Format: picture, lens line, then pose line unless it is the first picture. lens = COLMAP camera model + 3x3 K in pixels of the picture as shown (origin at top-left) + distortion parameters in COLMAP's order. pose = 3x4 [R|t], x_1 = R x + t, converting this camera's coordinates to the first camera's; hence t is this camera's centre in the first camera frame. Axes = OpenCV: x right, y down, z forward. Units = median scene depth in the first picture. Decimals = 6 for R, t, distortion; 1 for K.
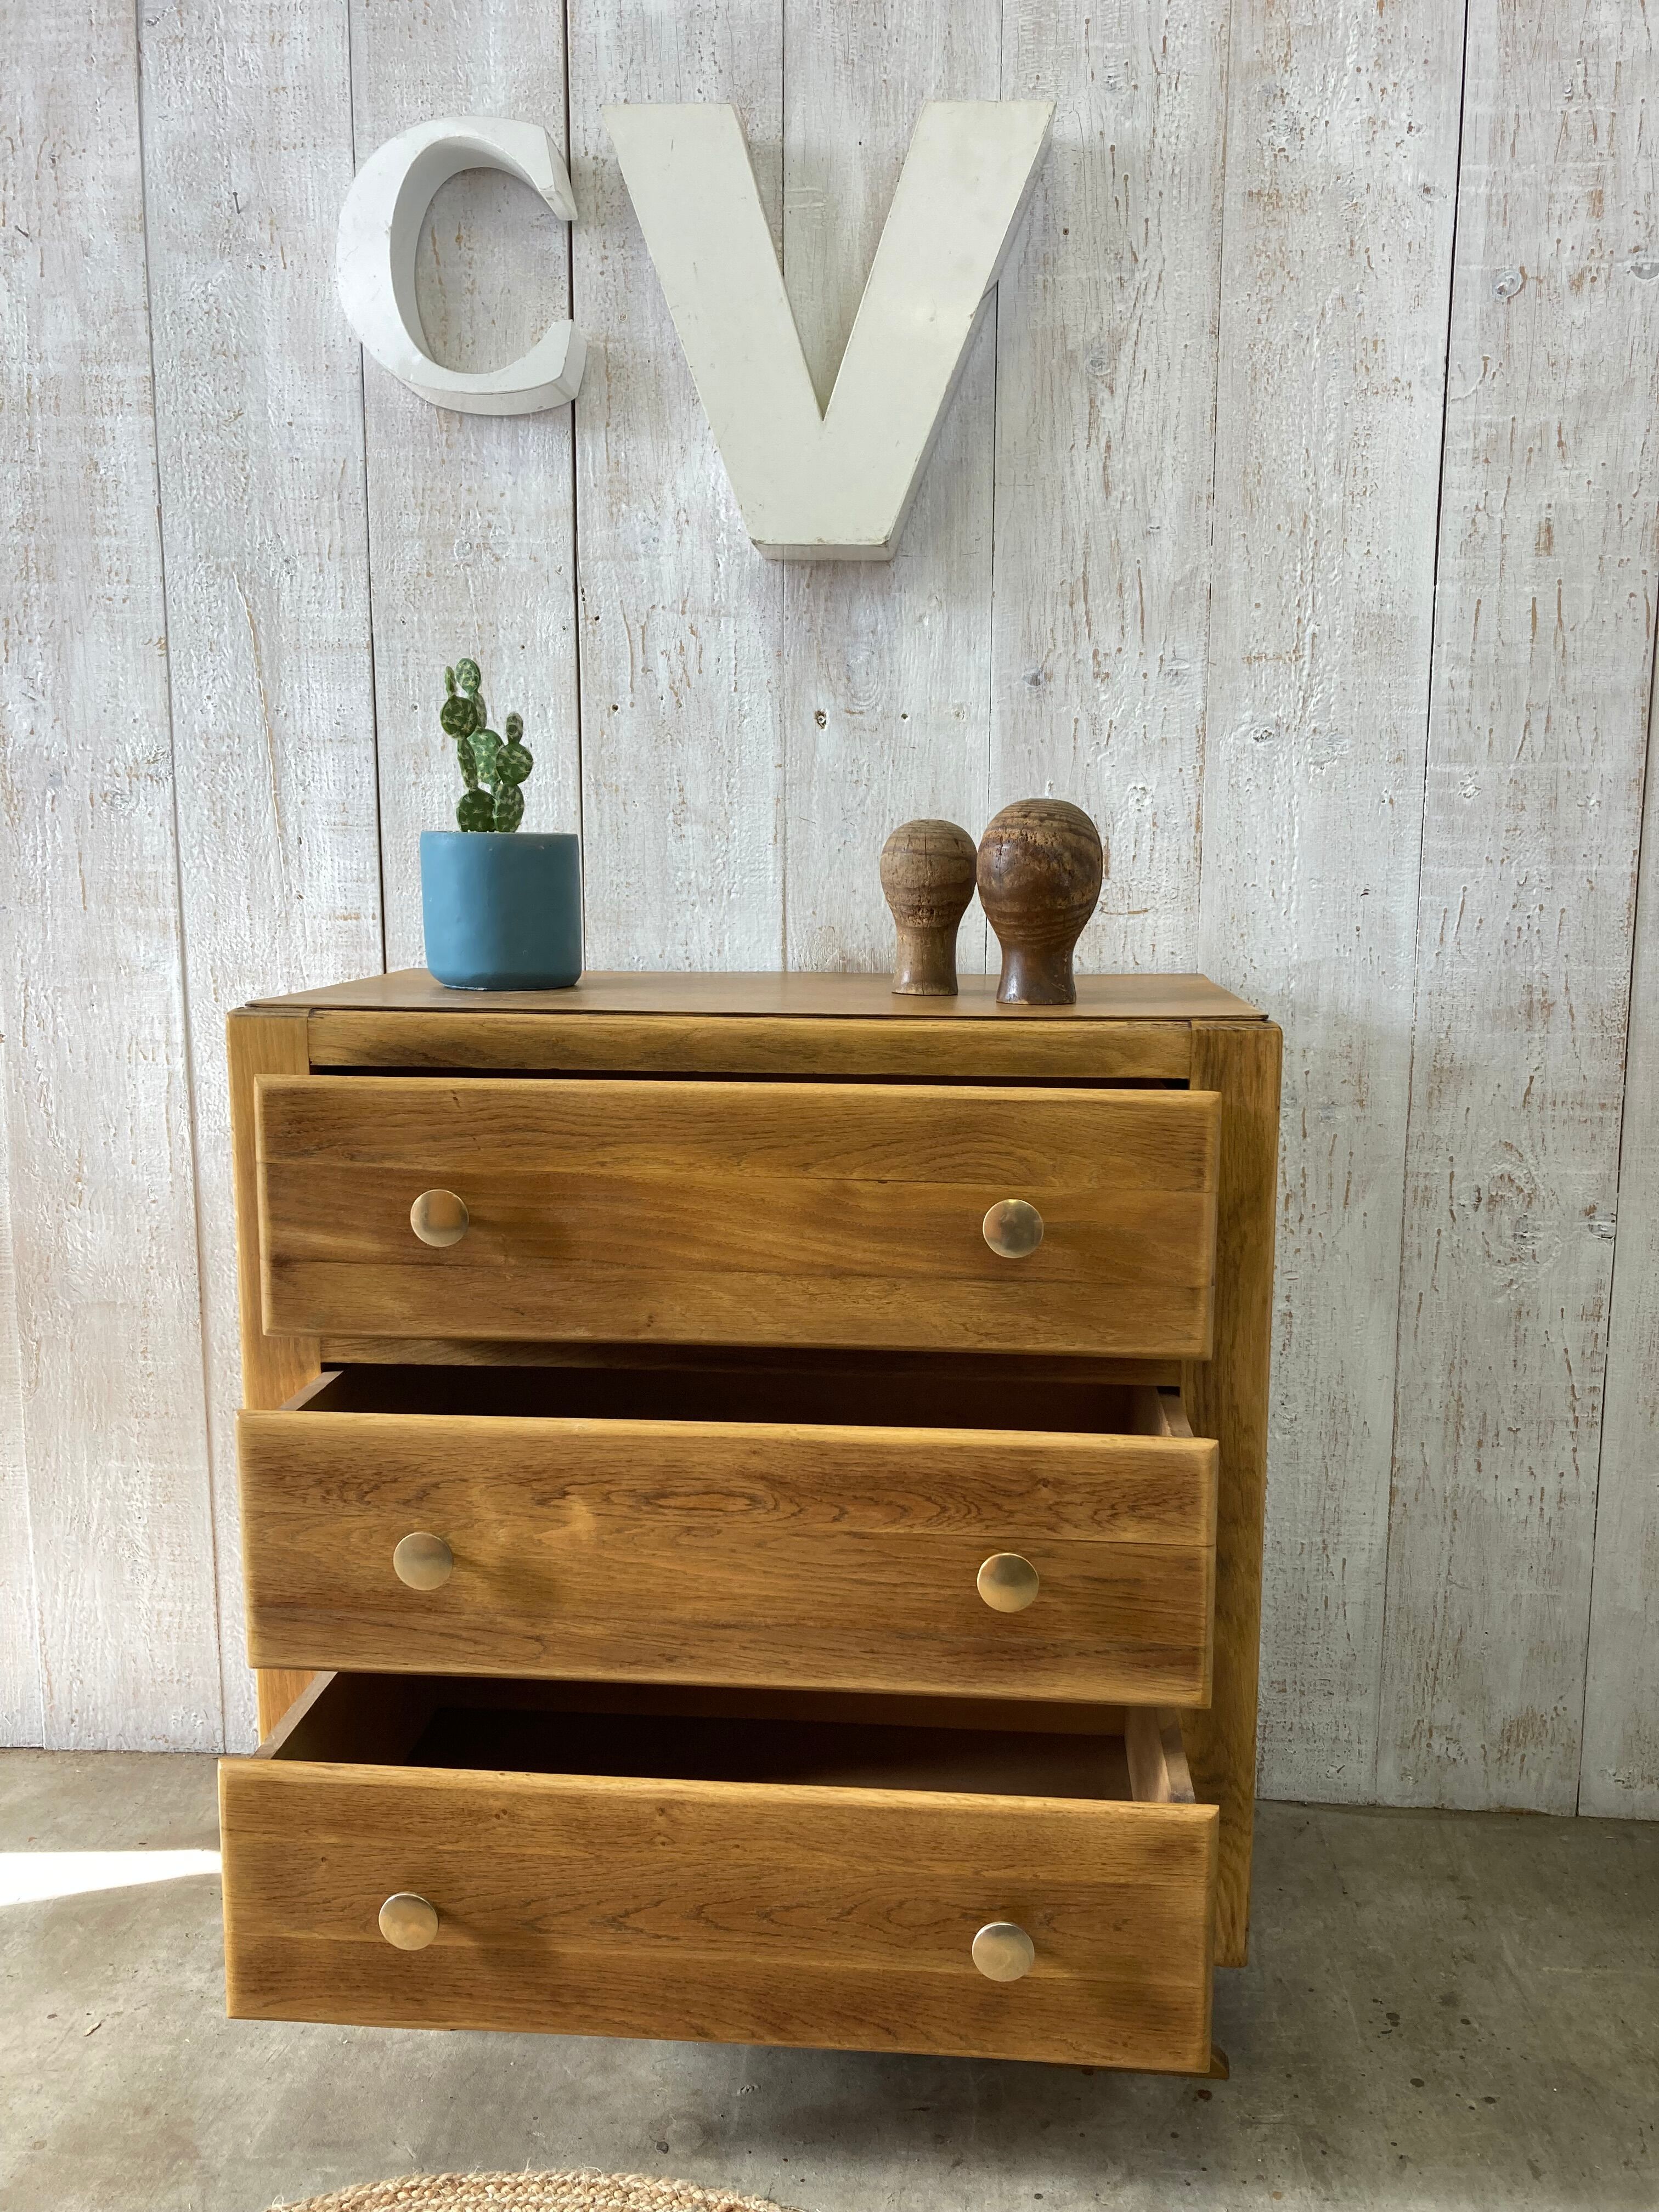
lens RADIAL K [[1822.4, 0, 834.8], [0, 1822.4, 1118.1], [0, 0, 1]] dist [0.025374, -0.007414]
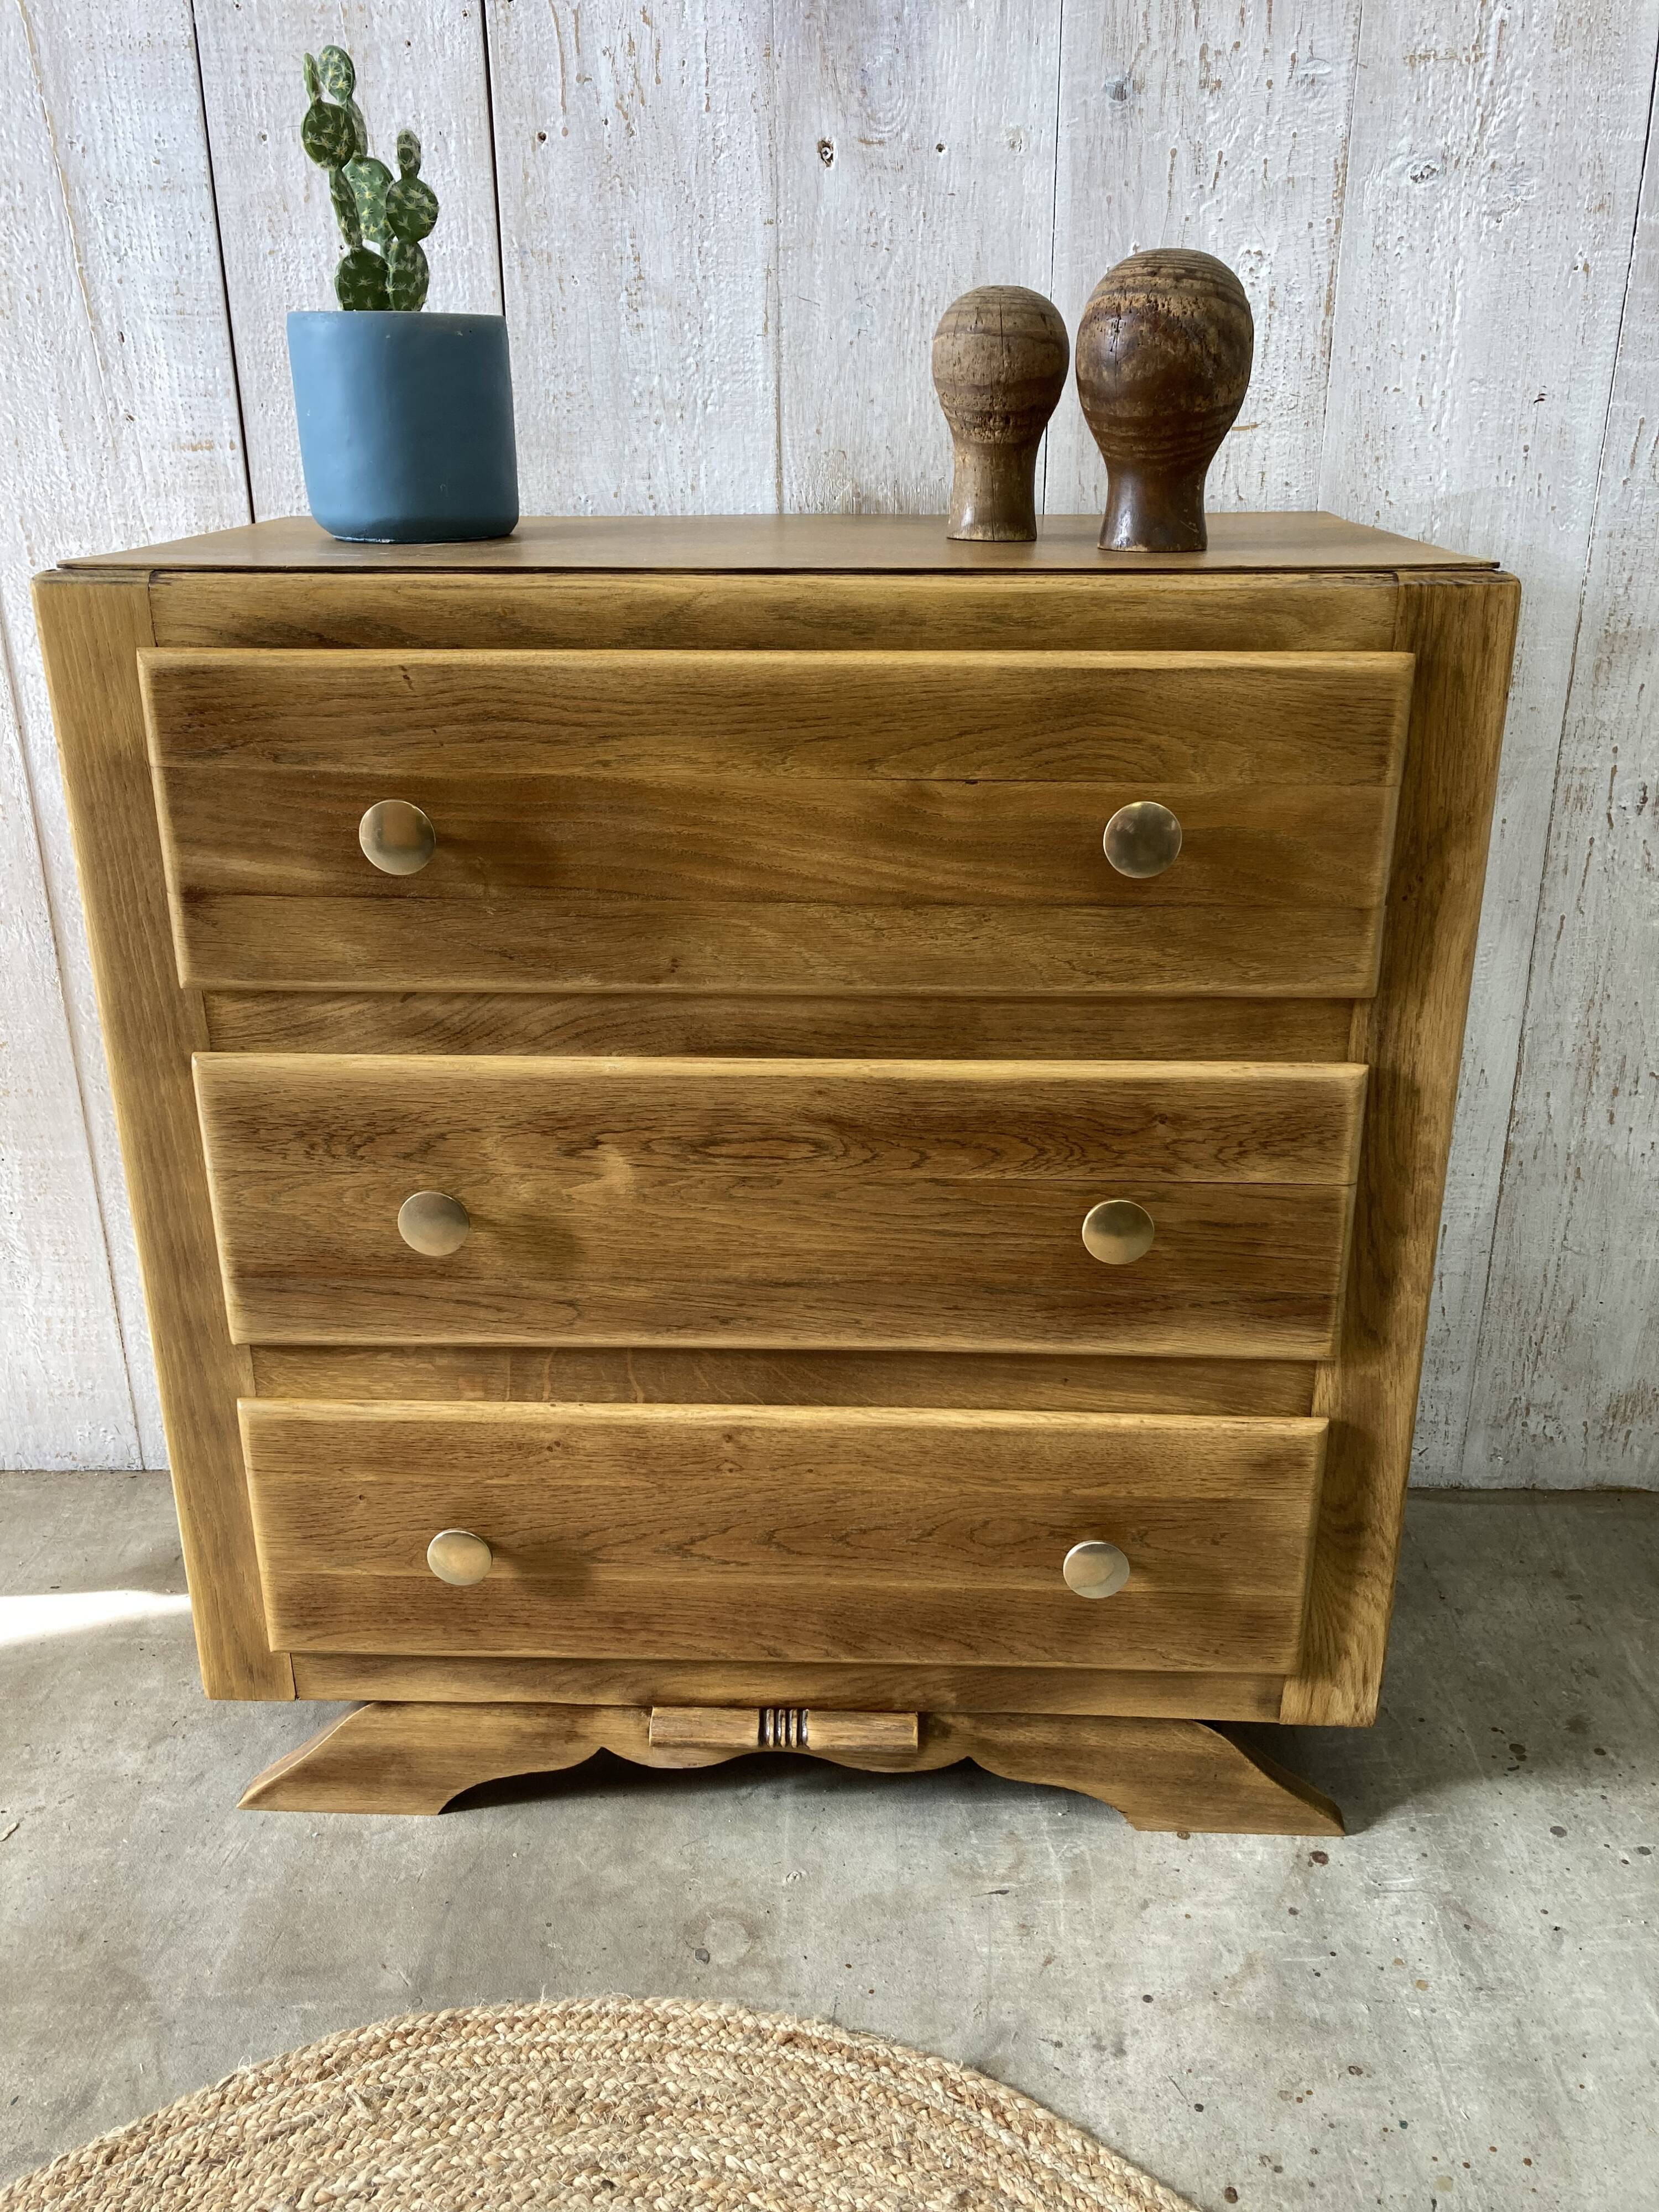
lens RADIAL K [[1822.4, 0, 829.6], [0, 1822.4, 1100.1], [0, 0, 1]] dist [0.025374, -0.007414]
pose [[0.998577, -0.025636, 0.046757, -0.050671], [0.014822, 0.975741, 0.218426, -0.008517], [-0.051222, -0.217422, 0.974733, 0.200430]]
